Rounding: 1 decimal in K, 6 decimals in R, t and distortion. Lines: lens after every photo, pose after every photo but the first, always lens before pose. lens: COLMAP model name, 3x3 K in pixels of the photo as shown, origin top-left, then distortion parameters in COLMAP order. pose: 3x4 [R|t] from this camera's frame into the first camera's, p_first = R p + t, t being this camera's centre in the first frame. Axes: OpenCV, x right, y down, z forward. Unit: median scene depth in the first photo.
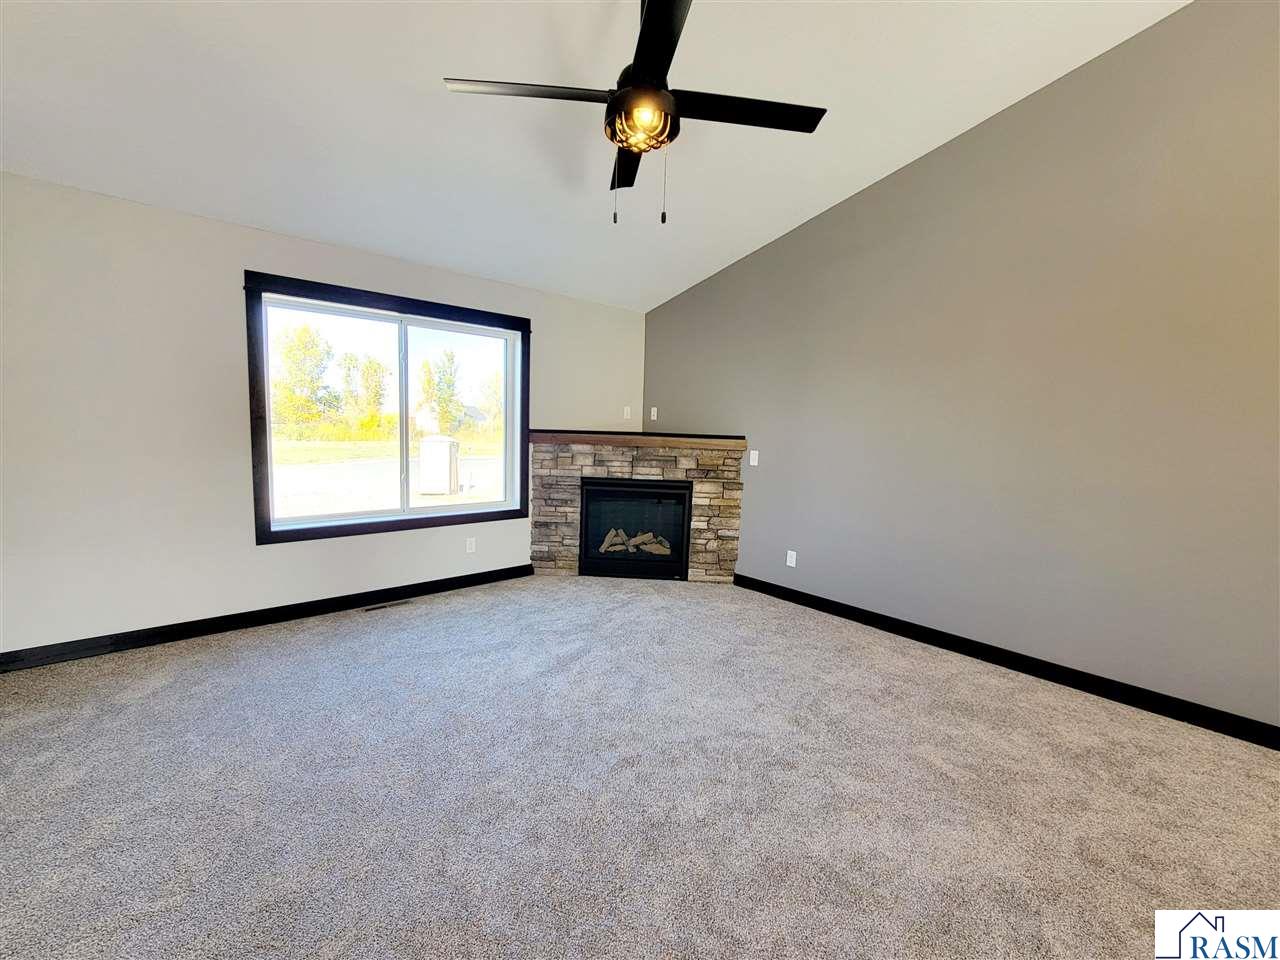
lens RADIAL K [[520.2, 0, 647.6], [0, 520.2, 474.2], [0, 0, 1]] dist [0.001616, -0.000054]
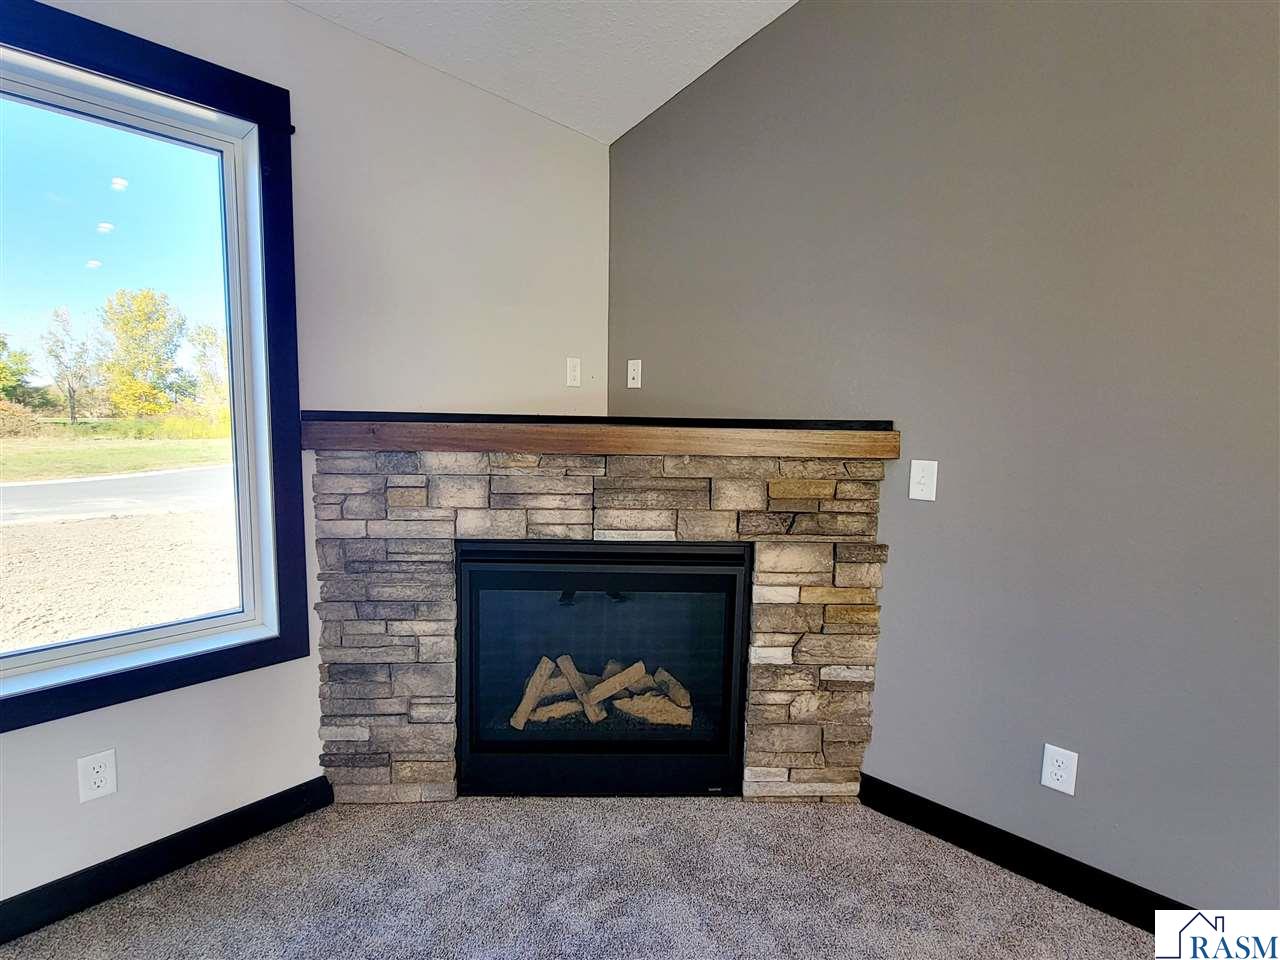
lens RADIAL K [[520.2, 0, 629.9], [0, 520.2, 470.5], [0, 0, 1]] dist [0.001616, -0.000054]
pose [[0.996225, -0.022883, 0.083742, -0.033795], [0.021823, 0.999670, 0.013551, -0.045789], [-0.084025, -0.011672, 0.996395, 0.625491]]
